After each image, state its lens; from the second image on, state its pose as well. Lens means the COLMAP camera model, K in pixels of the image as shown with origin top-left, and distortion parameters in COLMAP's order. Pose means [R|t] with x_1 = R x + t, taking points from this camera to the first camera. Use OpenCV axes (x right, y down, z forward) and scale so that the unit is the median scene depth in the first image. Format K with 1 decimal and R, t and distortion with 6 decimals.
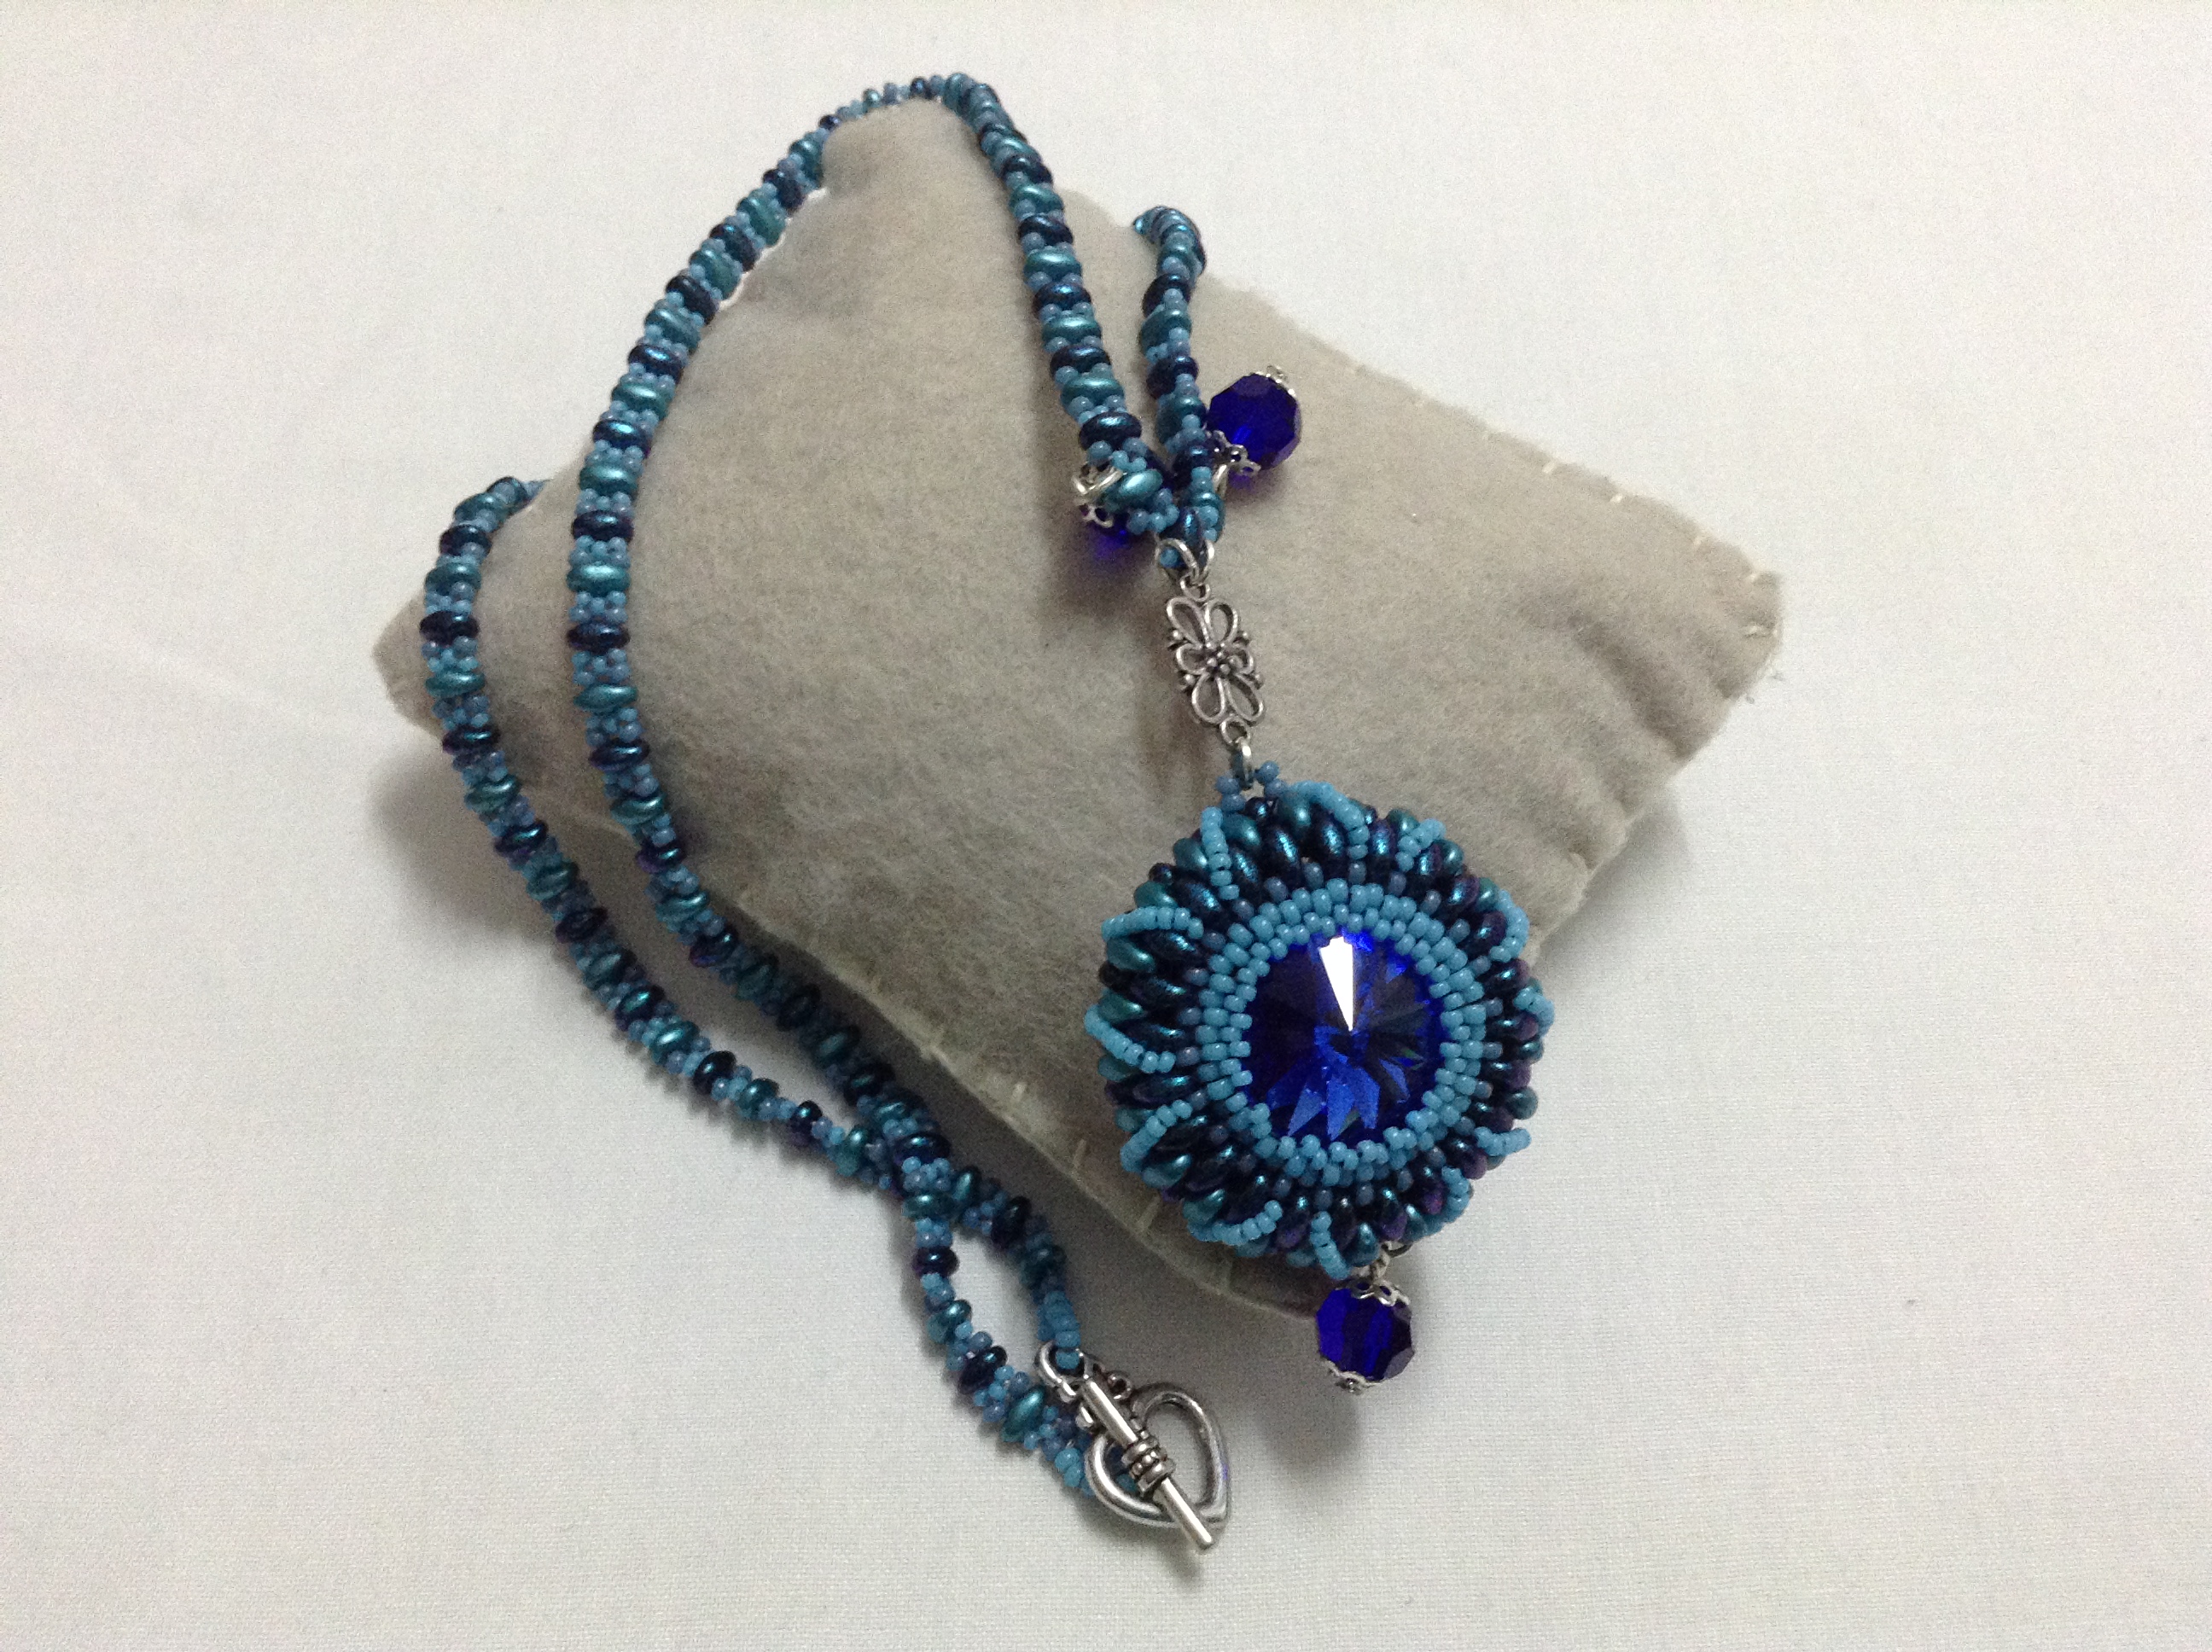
lens RADIAL K [[2085.2, 0, 1106.0], [0, 2085.2, 826.0], [0, 0, 1]] dist [0.124544, -0.288765]
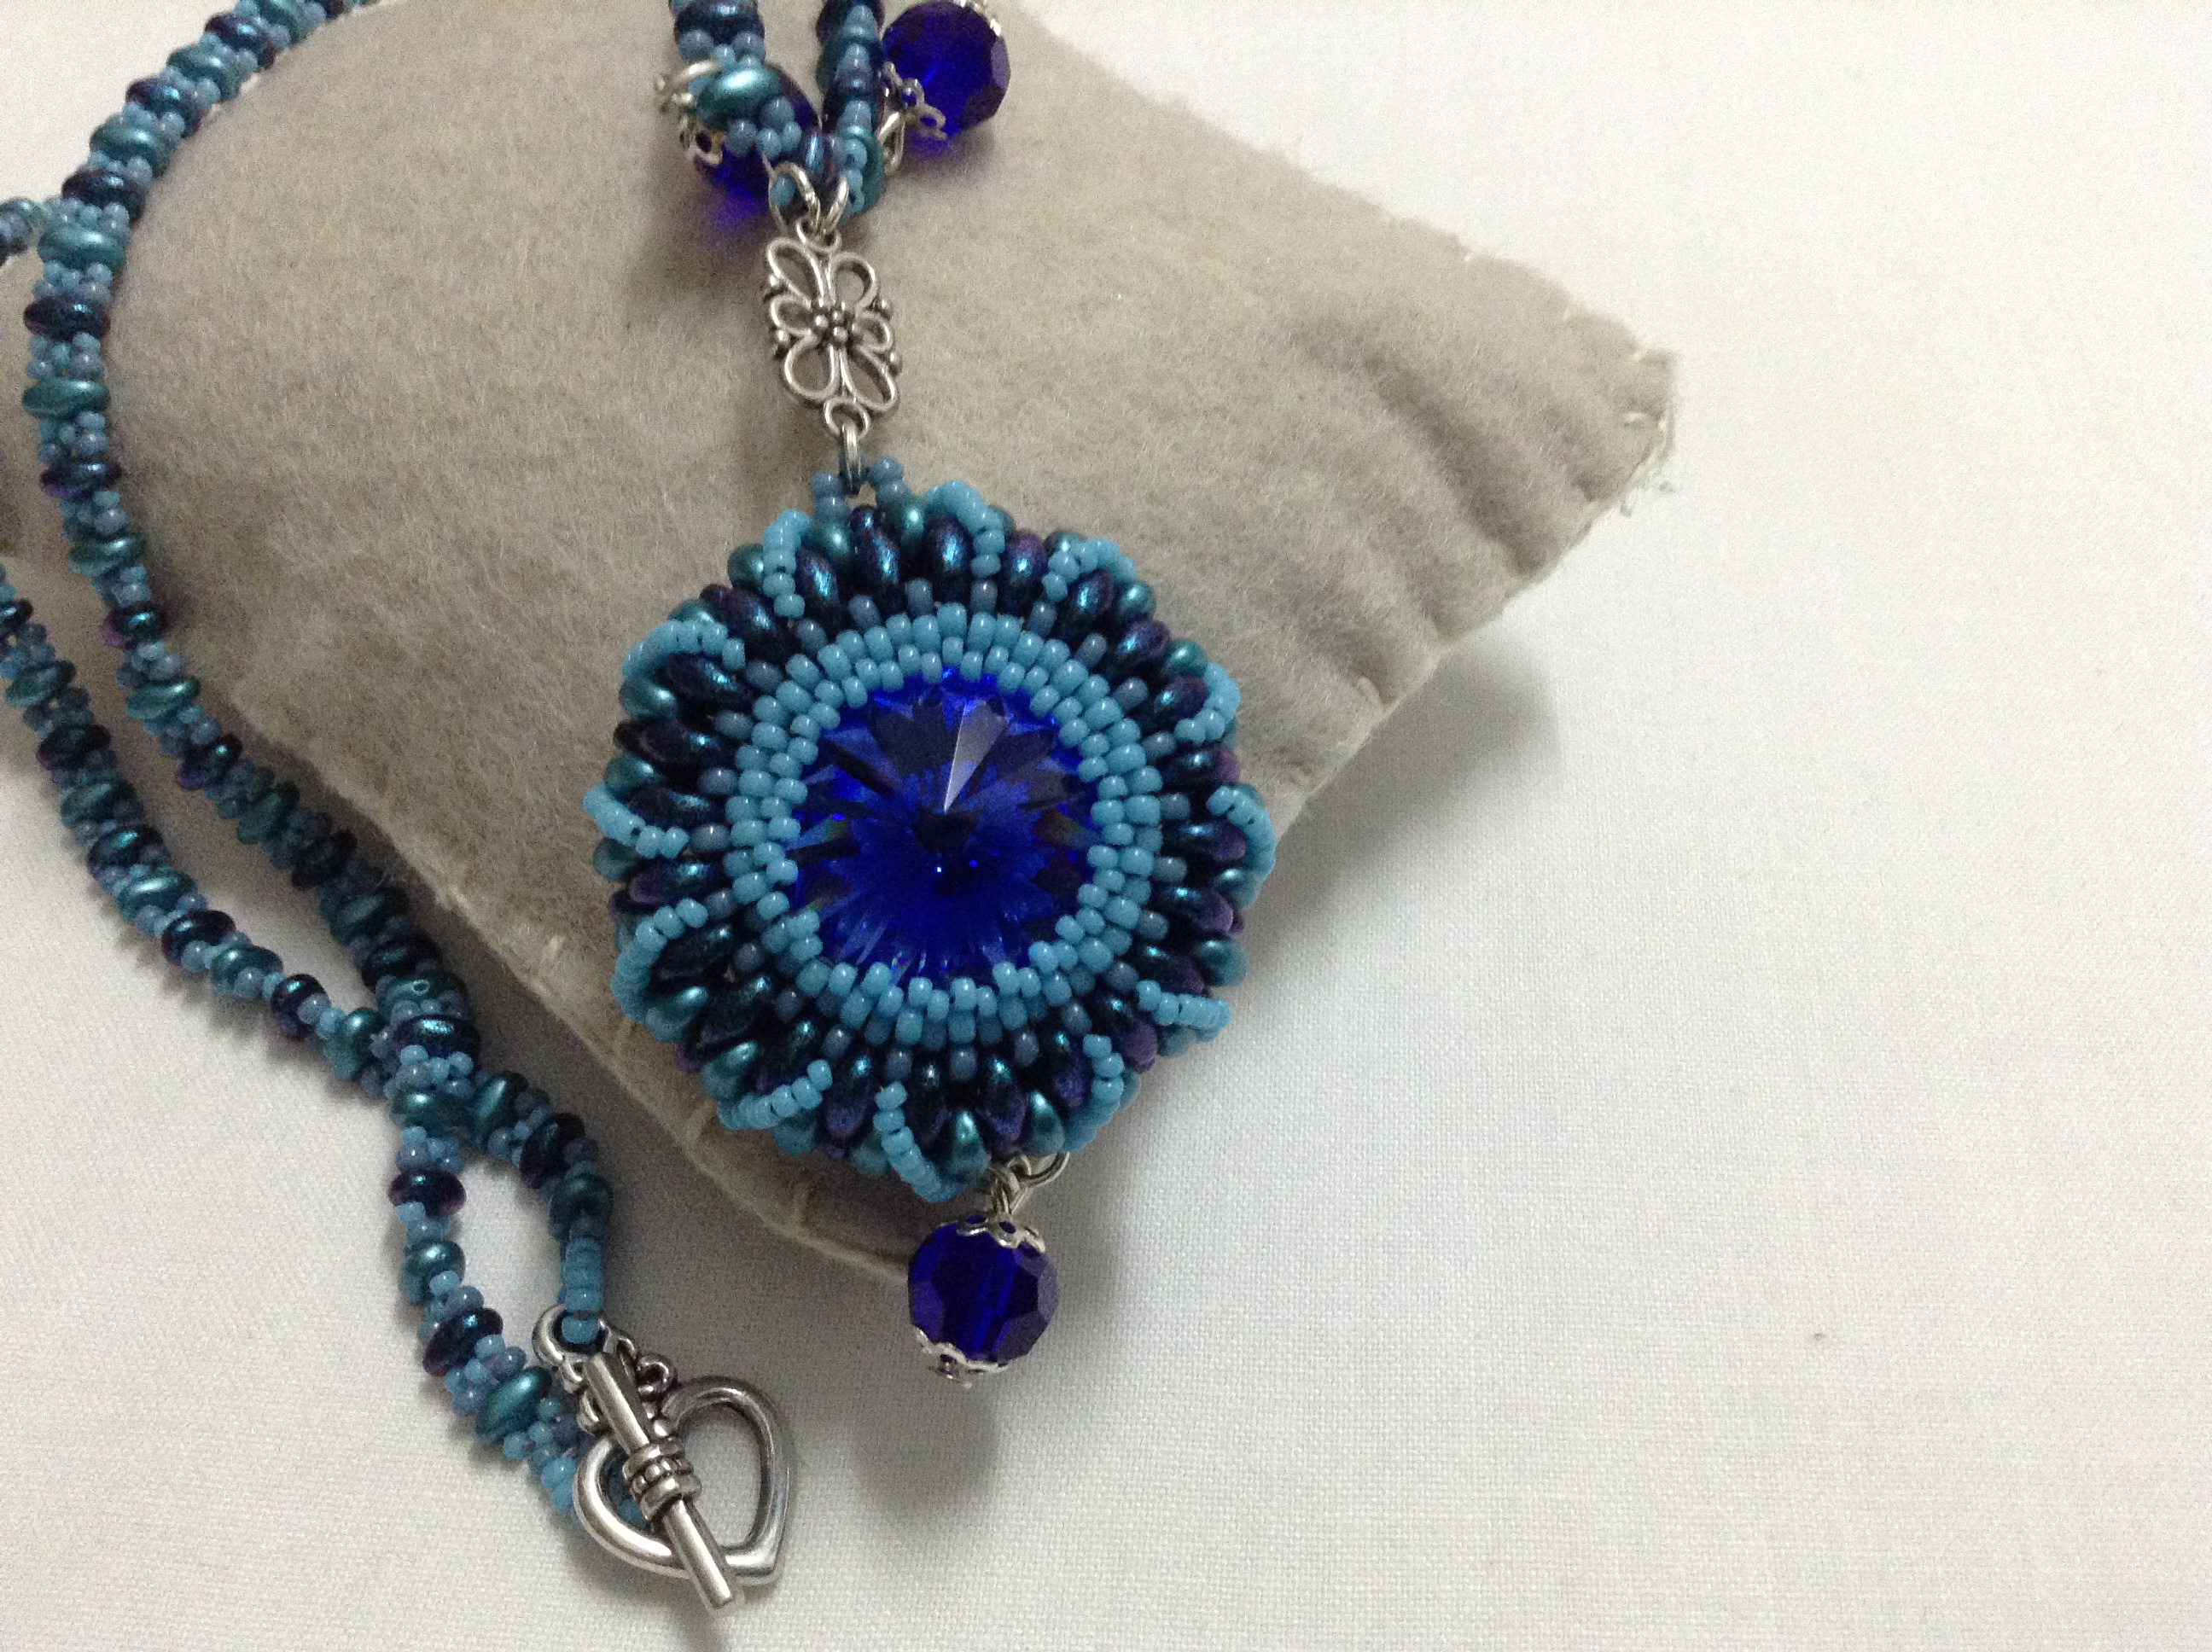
lens RADIAL K [[2085.2, 0, 1106.0], [0, 2085.2, 826.0], [0, 0, 1]] dist [0.124544, -0.288765]
pose [[0.997308, 0.052927, -0.050757, 0.184842], [-0.058664, 0.991142, -0.119145, 0.164407], [0.044001, 0.121802, 0.991579, 0.301286]]
